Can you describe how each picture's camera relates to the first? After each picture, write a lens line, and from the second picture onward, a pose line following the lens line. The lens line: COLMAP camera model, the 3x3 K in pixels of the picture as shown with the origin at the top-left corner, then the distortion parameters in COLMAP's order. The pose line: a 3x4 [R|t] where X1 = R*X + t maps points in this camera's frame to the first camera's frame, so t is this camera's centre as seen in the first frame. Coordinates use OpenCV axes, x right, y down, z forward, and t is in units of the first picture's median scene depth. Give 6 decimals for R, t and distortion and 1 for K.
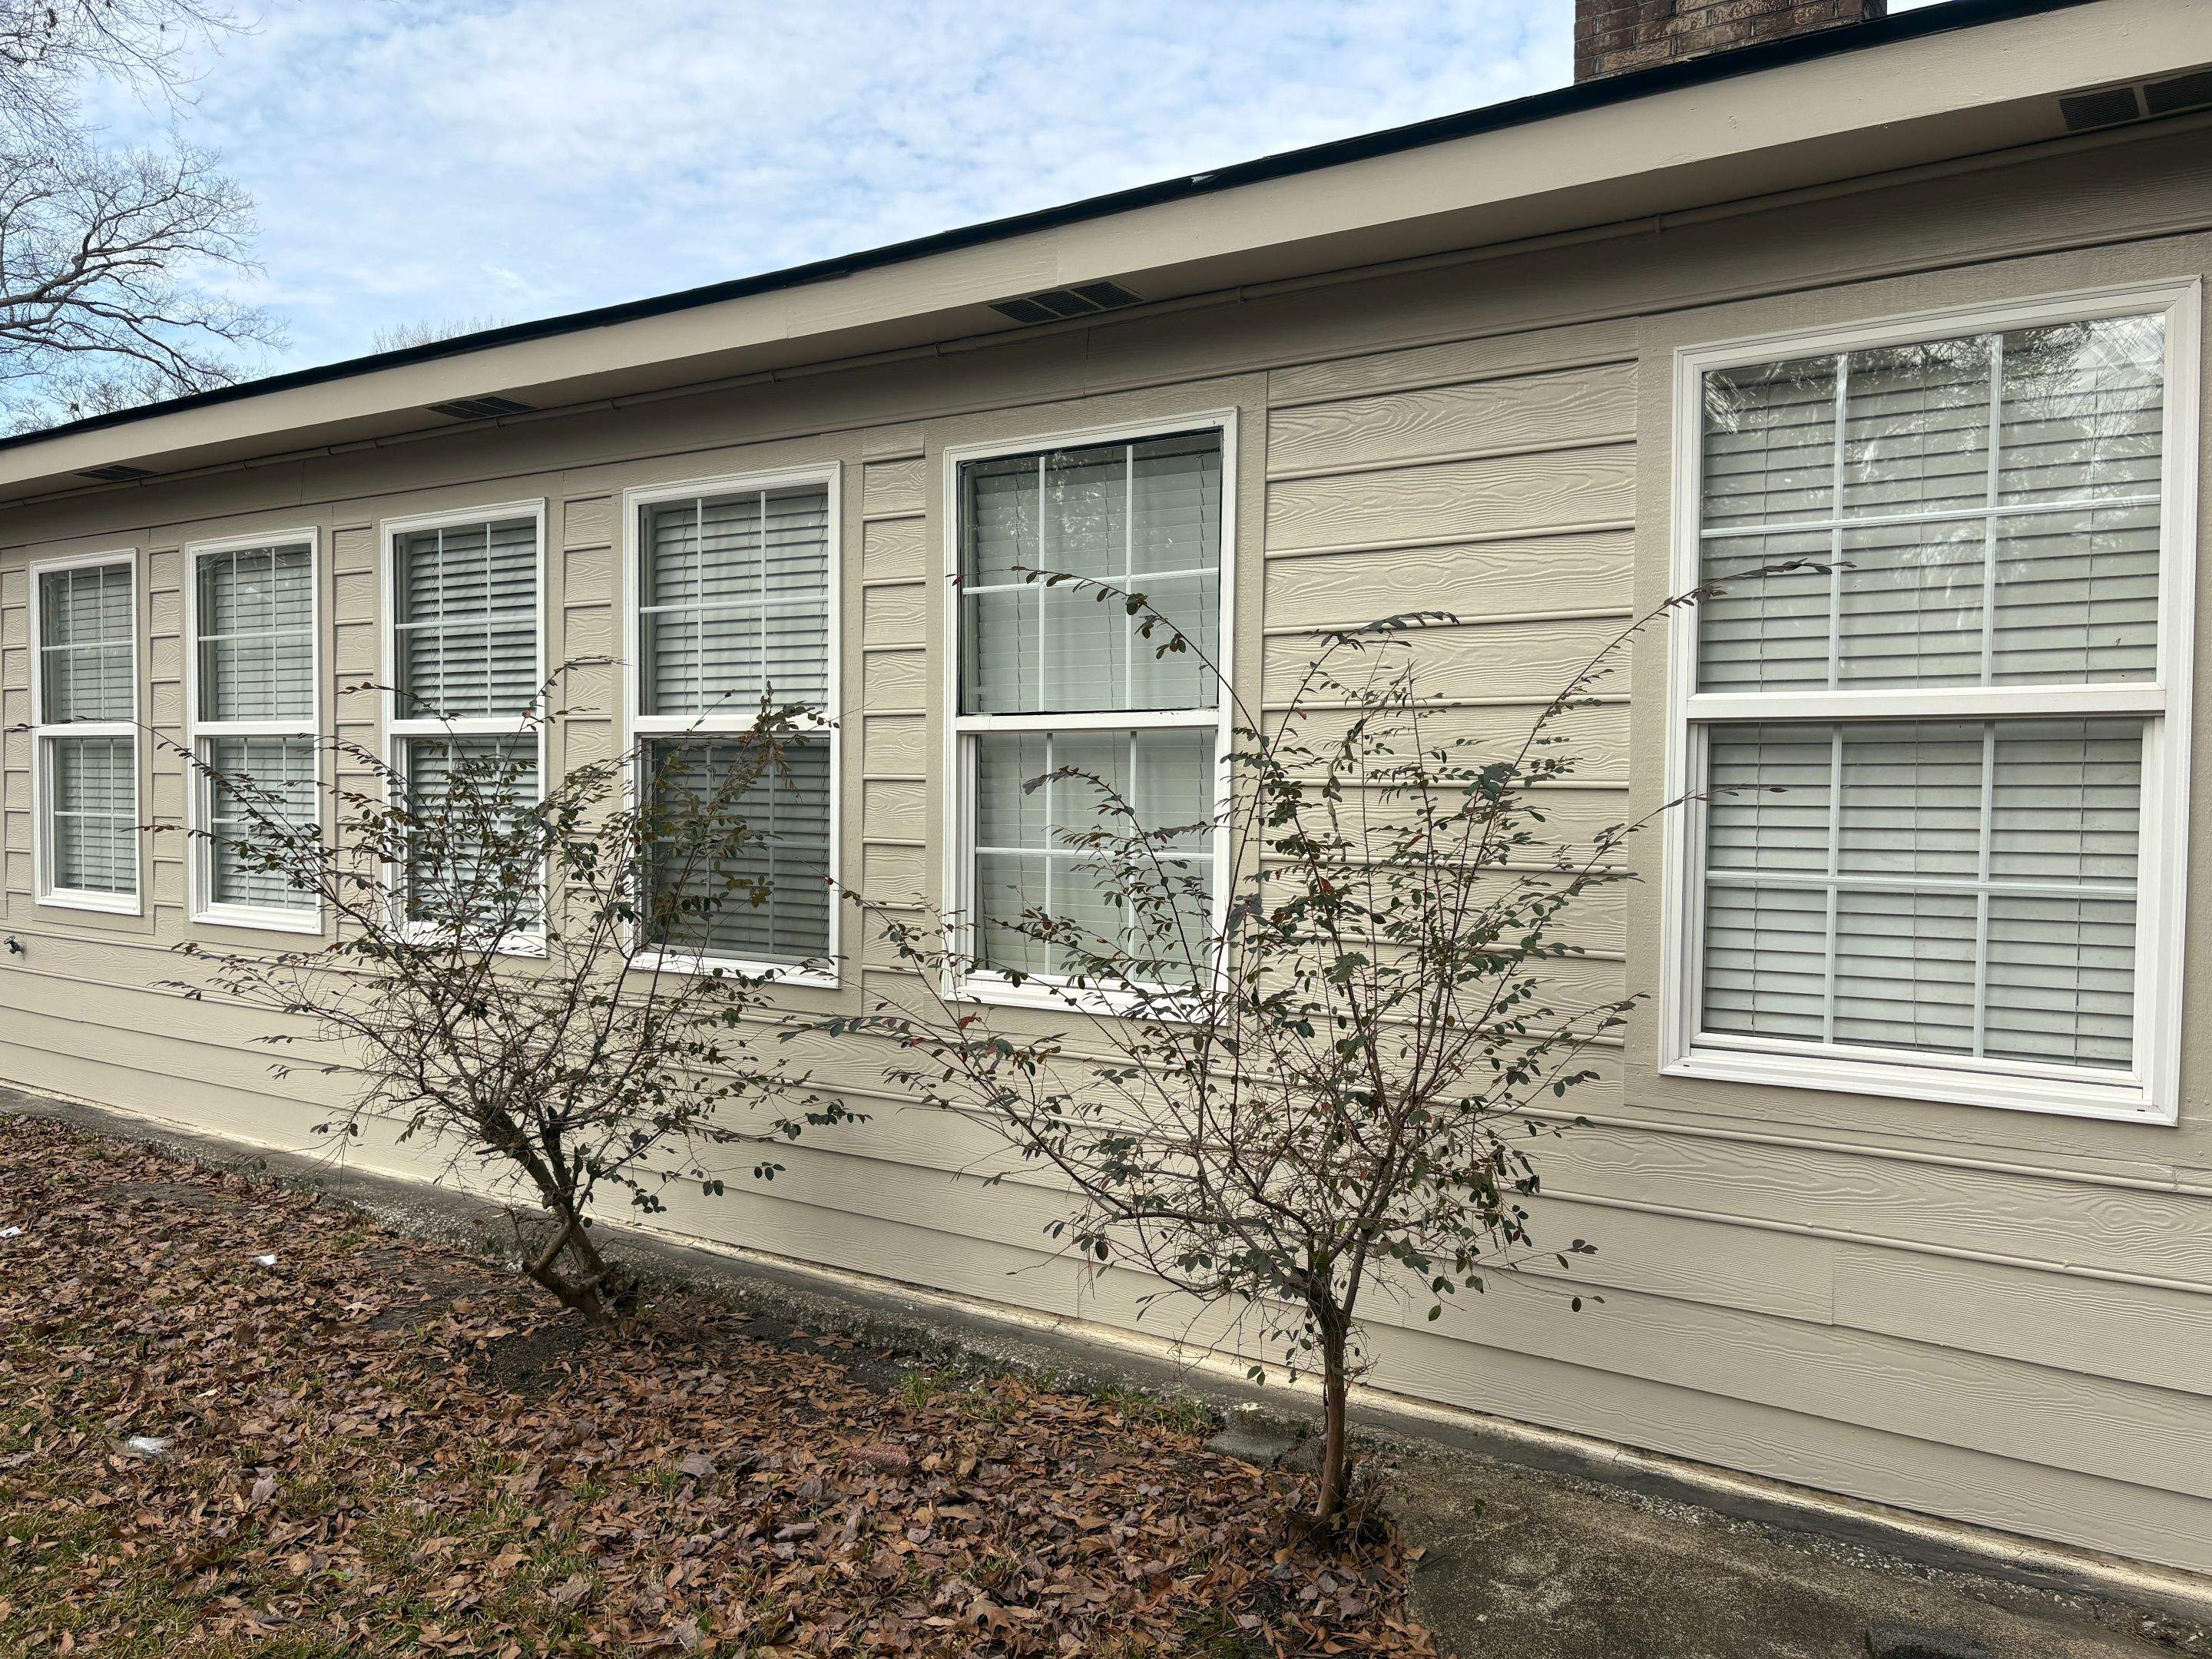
lens RADIAL K [[1476.7, 0, 1106.0], [0, 1476.7, 829.5], [0, 0, 1]] dist [0.006157, -0.000083]
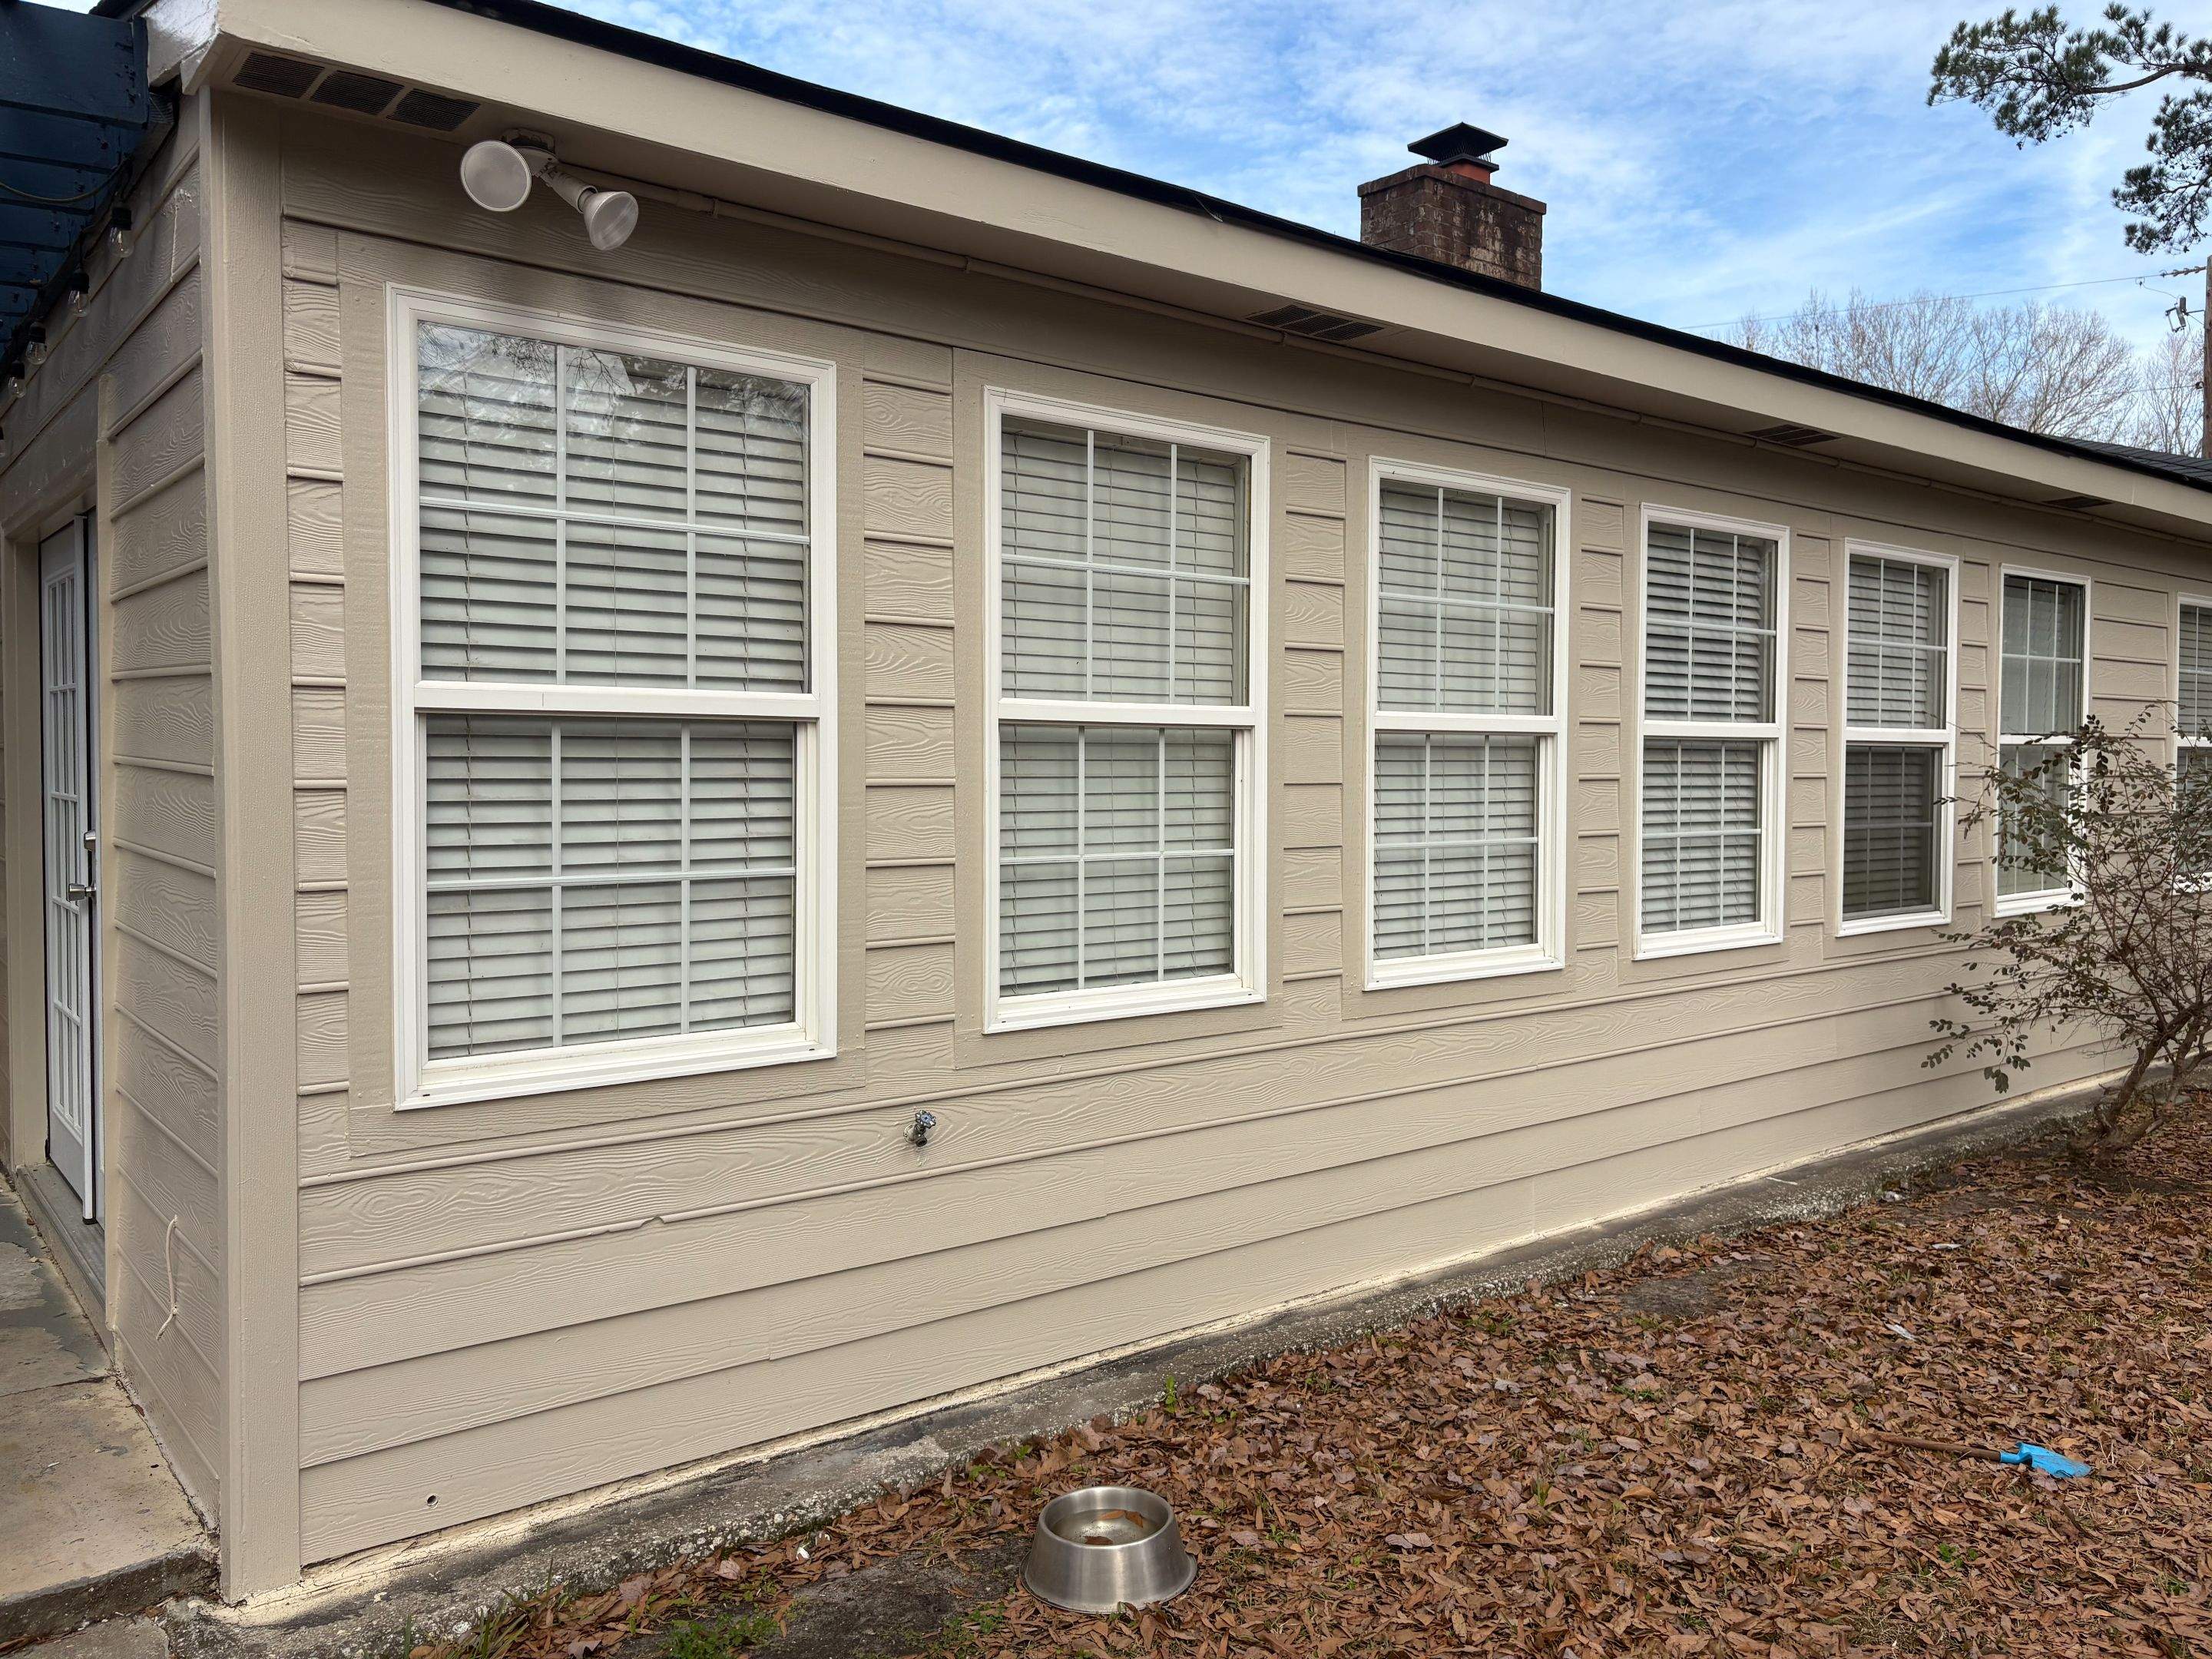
lens RADIAL K [[1690.9, 0, 1106.0], [0, 1690.9, 829.5], [0, 0, 1]] dist [0.062464, -0.059627]
pose [[0.347288, -0.034679, 0.937117, -0.512816], [0.034713, 0.999106, 0.024109, -0.013735], [-0.937116, 0.024158, 0.348181, 0.303189]]
